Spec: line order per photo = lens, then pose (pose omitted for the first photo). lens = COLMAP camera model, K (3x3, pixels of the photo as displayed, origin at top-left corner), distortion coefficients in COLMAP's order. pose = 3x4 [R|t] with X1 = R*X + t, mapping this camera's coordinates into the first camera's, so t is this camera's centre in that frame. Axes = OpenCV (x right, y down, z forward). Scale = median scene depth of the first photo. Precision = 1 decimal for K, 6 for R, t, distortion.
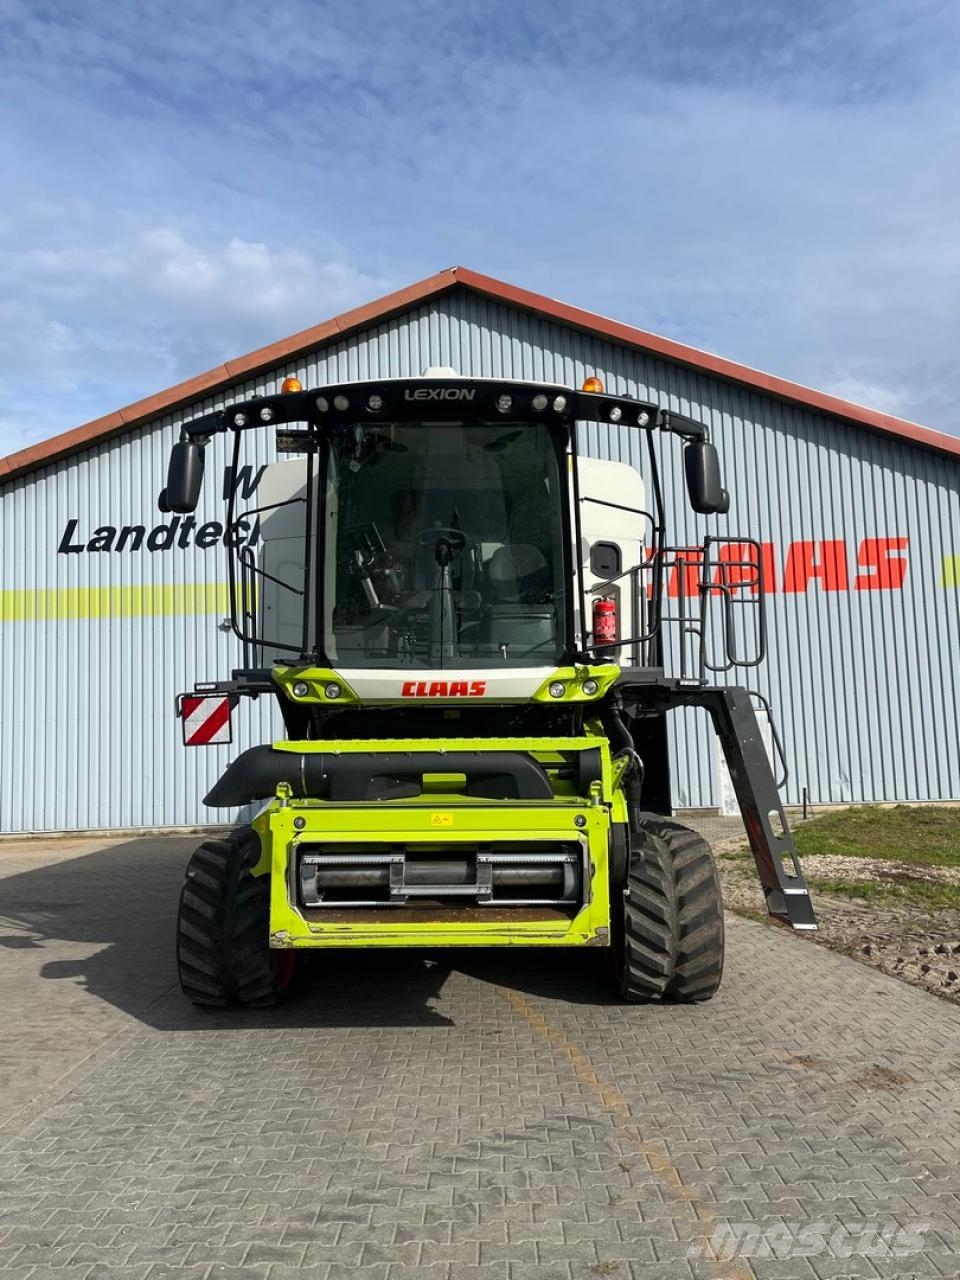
lens RADIAL K [[967.9, 0, 472.7], [0, 967.9, 660.9], [0, 0, 1]] dist [0.066159, -0.084923]
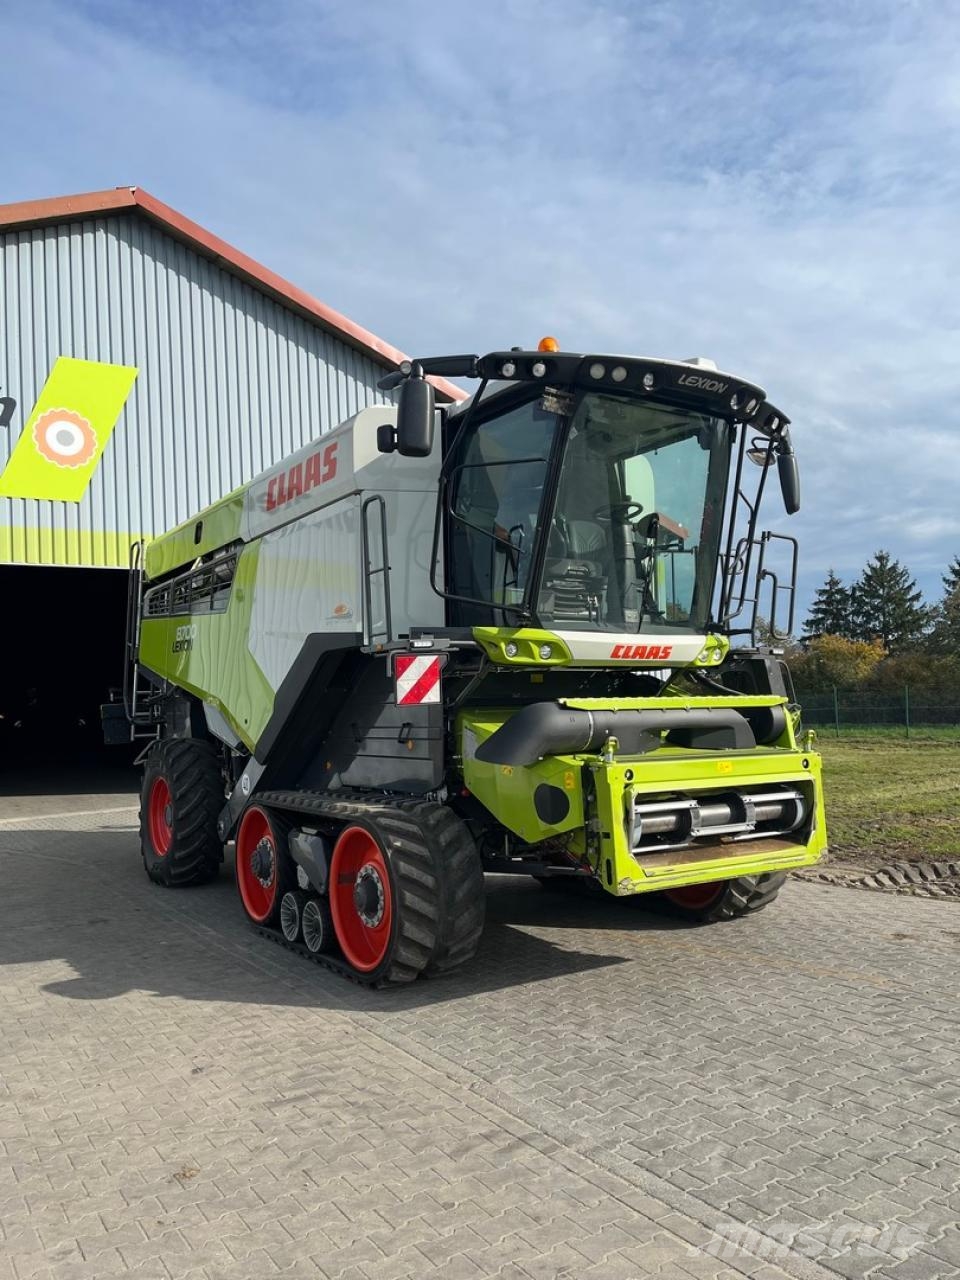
lens RADIAL K [[967.9, 0, 504.8], [0, 967.9, 661.3], [0, 0, 1]] dist [0.072159, -0.074528]
pose [[0.829328, 0.018923, 0.558441, -0.766605], [-0.029700, 0.999506, 0.010239, 0.032761], [-0.557972, -0.025077, 0.829481, 0.185110]]
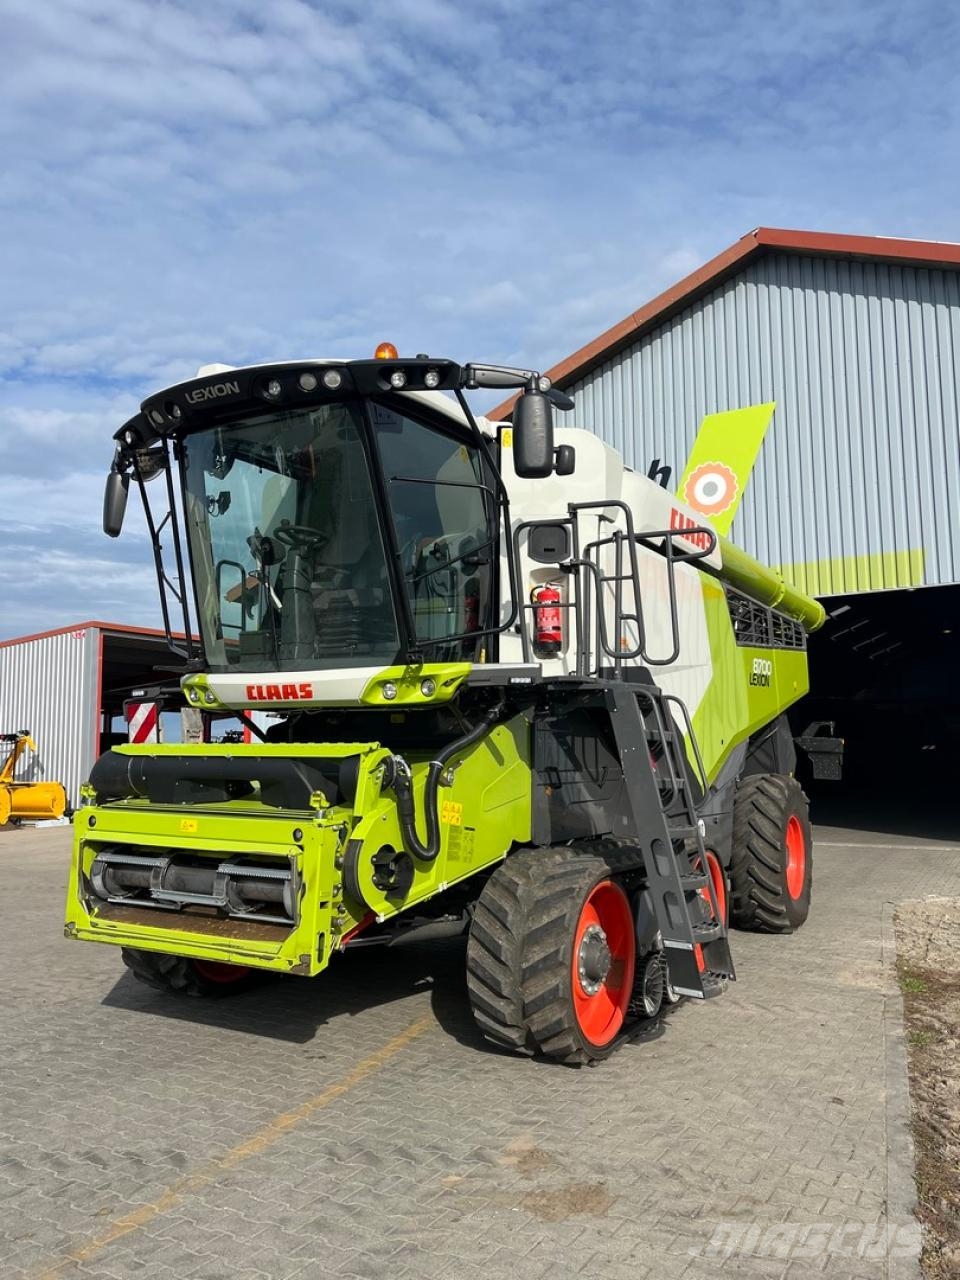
lens RADIAL K [[967.9, 0, 472.7], [0, 967.9, 660.9], [0, 0, 1]] dist [0.066159, -0.084923]
pose [[0.863068, -0.030639, -0.504158, 0.630149], [0.026742, 0.999530, -0.014965, 0.017554], [0.504380, -0.000567, 0.863482, 0.260311]]
